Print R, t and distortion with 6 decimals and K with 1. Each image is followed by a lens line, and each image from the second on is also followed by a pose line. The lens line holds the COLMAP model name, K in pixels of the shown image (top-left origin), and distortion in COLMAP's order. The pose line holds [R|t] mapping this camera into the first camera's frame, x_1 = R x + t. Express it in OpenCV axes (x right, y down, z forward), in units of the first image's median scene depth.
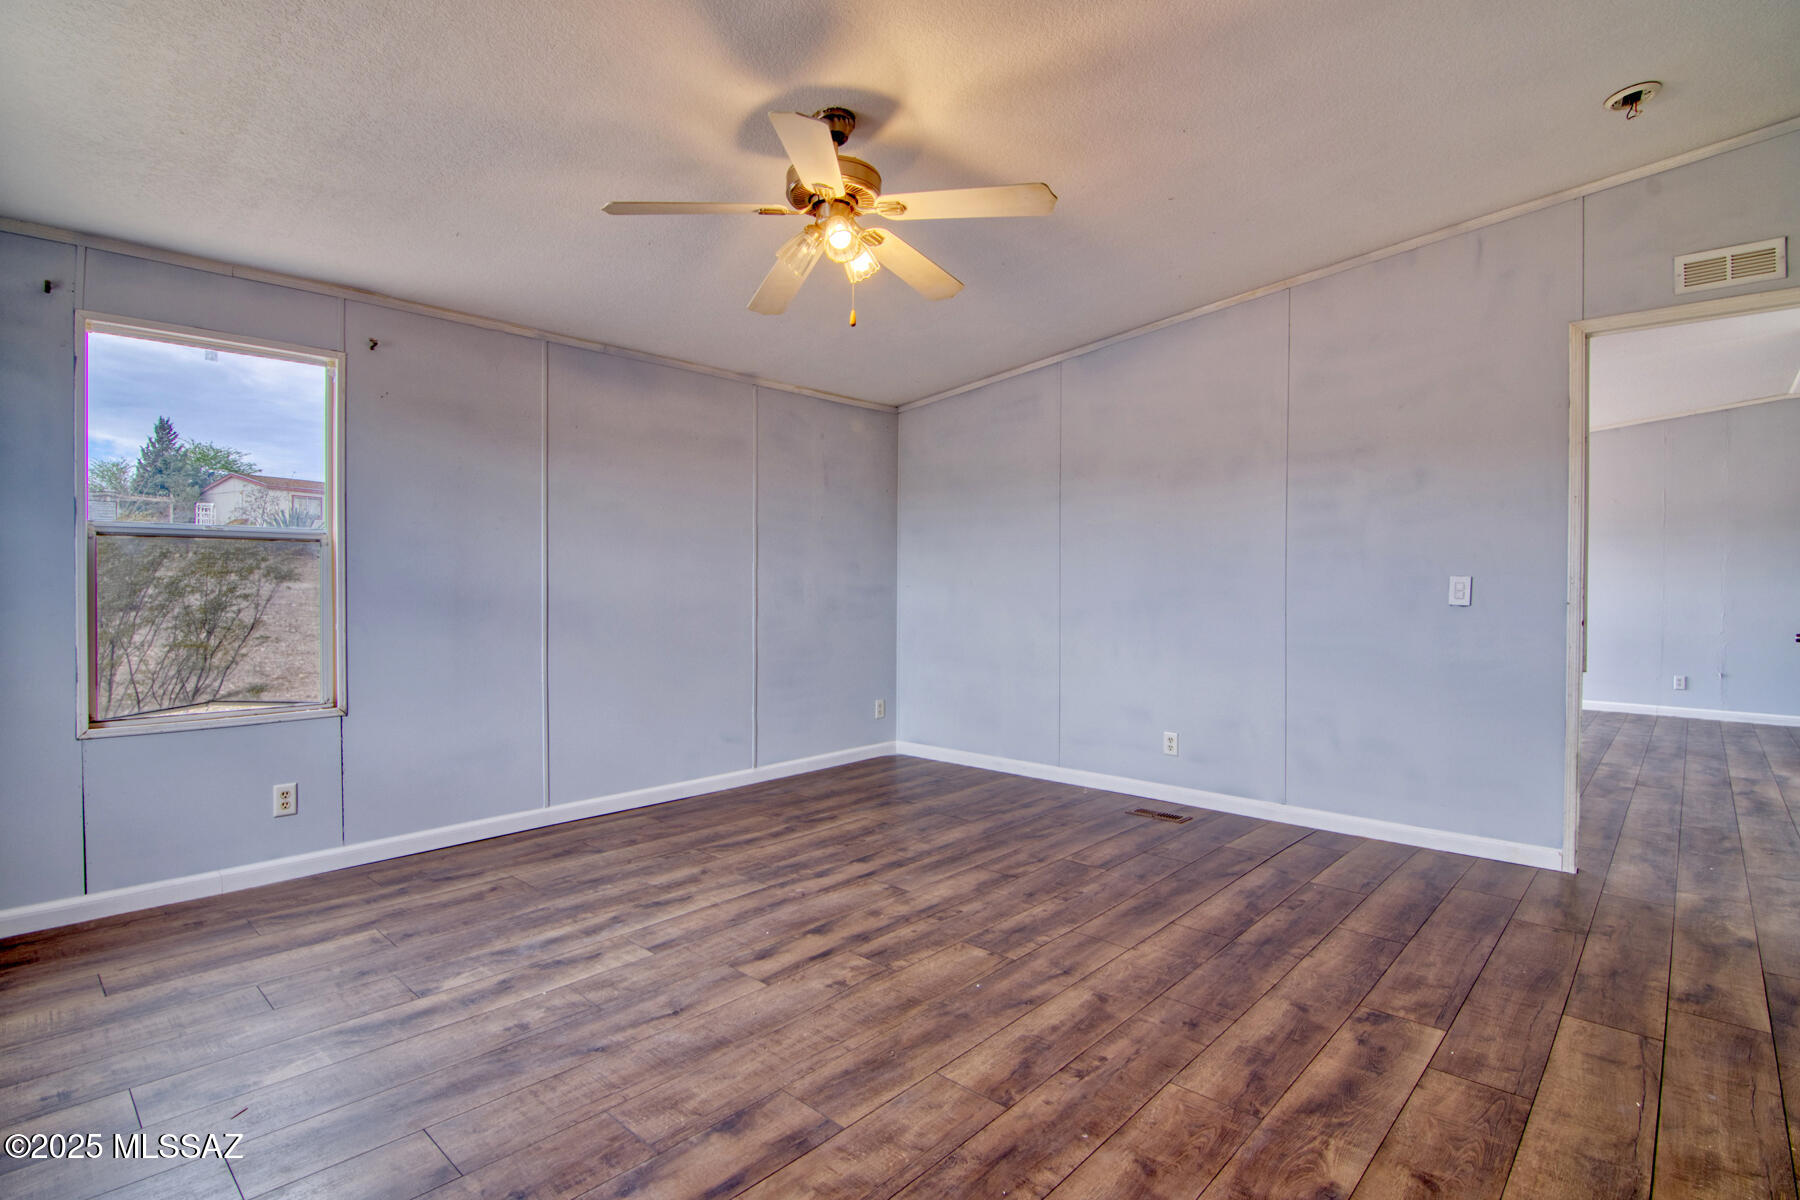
lens RADIAL K [[875.3, 0, 860.7], [0, 875.3, 594.4], [0, 0, 1]] dist [-0.007042, -0.008065]
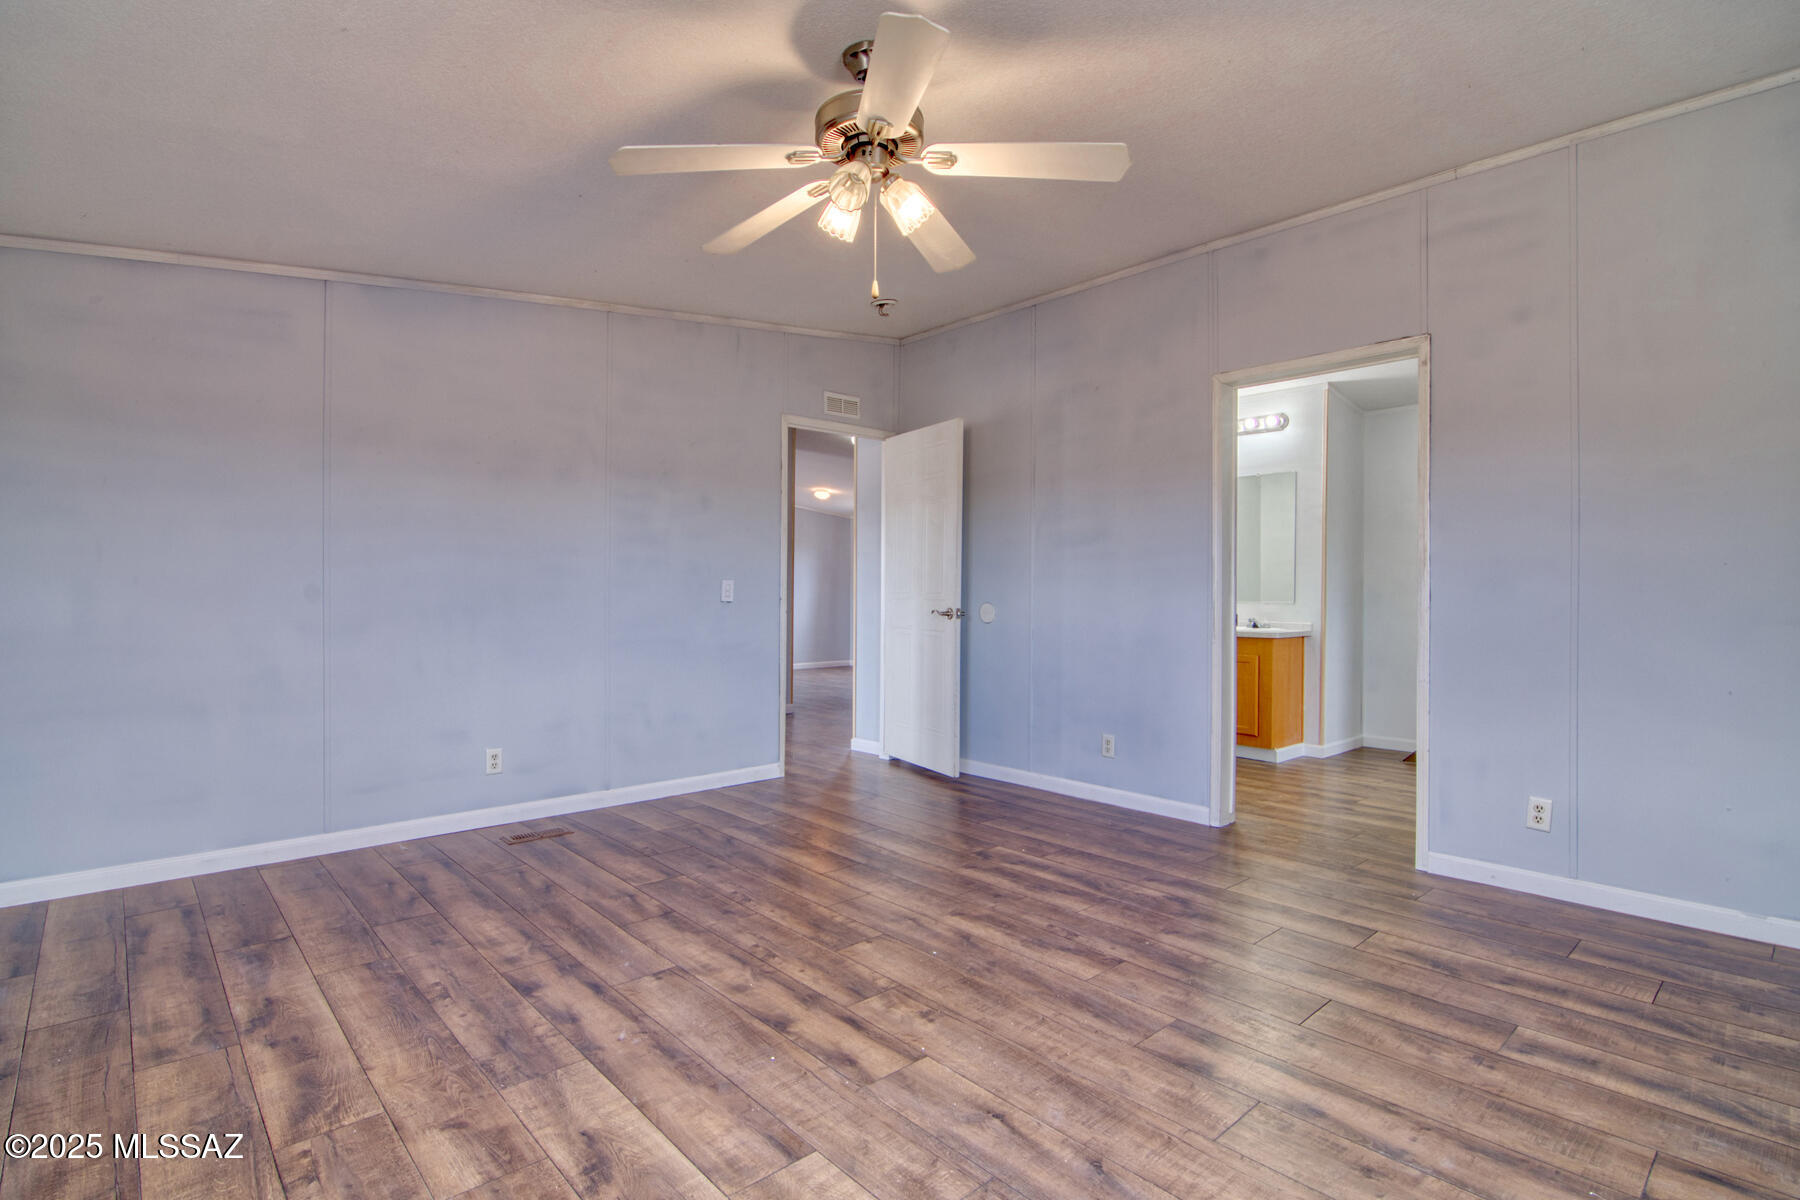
lens RADIAL K [[875.3, 0, 892.5], [0, 875.3, 593.5], [0, 0, 1]] dist [-0.007042, -0.008065]
pose [[0.065652, -0.006876, 0.997819, -0.778122], [0.007565, 0.999951, 0.006393, -0.007858], [-0.997814, 0.007128, 0.065701, 0.793775]]
